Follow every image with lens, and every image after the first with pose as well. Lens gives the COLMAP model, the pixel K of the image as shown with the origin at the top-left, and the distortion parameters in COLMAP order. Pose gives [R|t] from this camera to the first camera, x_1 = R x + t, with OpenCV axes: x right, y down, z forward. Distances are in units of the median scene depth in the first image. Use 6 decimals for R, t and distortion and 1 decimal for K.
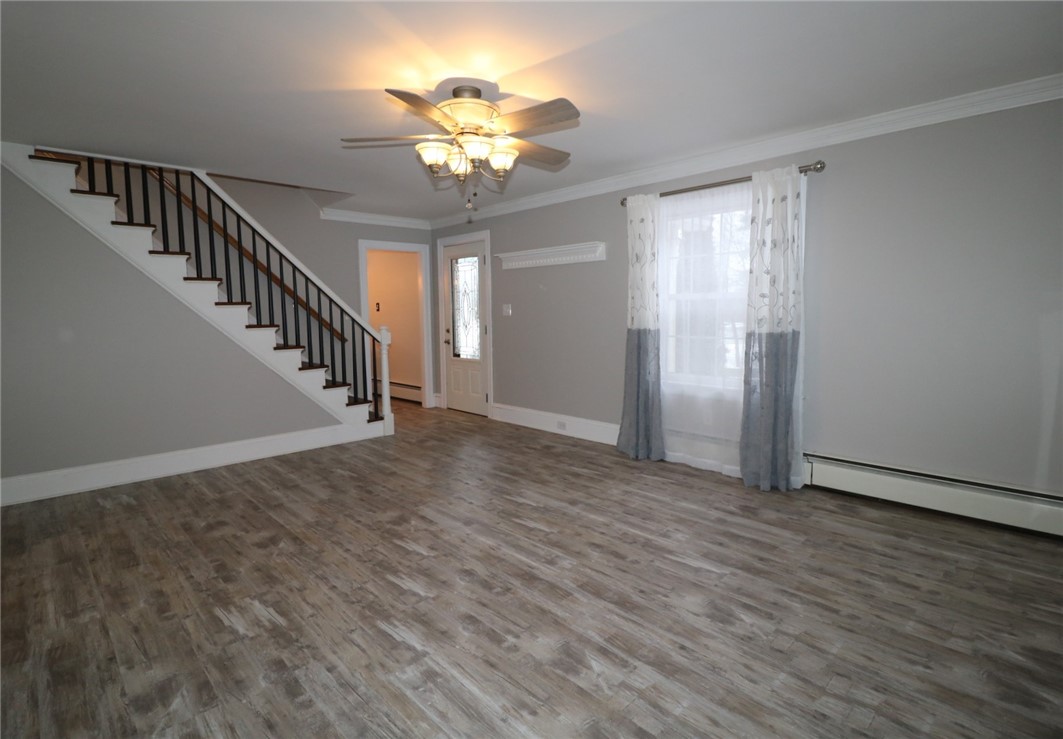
lens RADIAL K [[524.8, 0, 530.8], [0, 524.8, 363.6], [0, 0, 1]] dist [-0.005586, -0.008837]
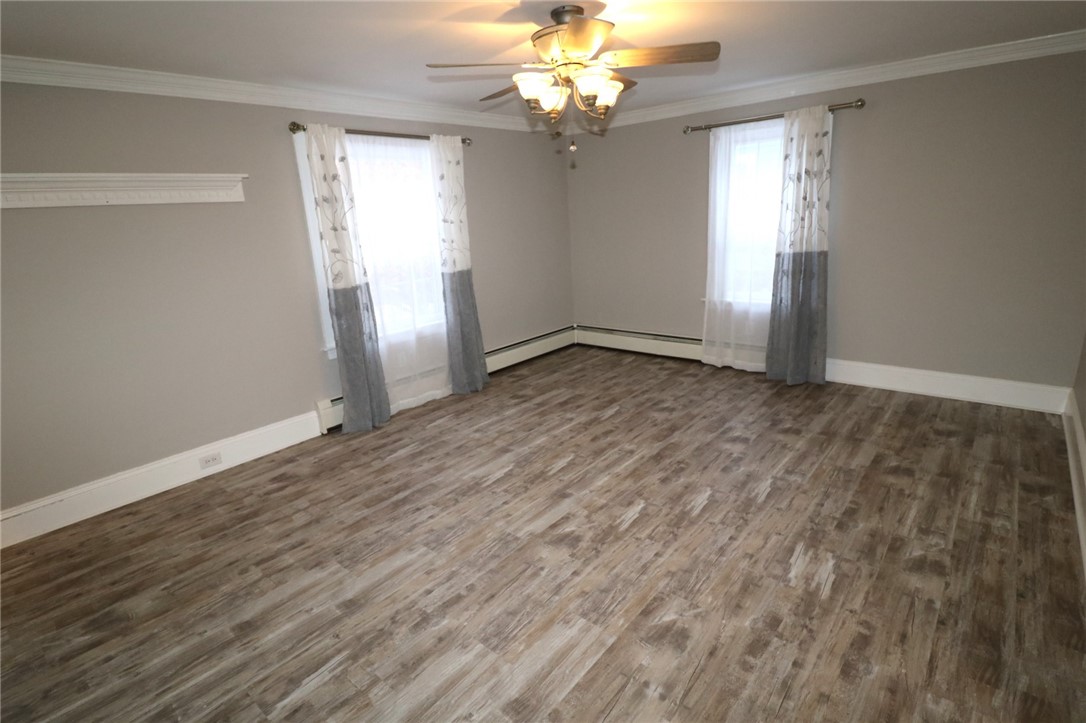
lens RADIAL K [[522.8, 0, 540.7], [0, 522.8, 359.3], [0, 0, 1]] dist [-0.001201, -0.010778]
pose [[-0.075473, -0.252732, 0.964588, -1.096548], [0.157399, 0.952200, 0.261801, -0.205924], [-0.984647, 0.171584, -0.032086, 1.178709]]
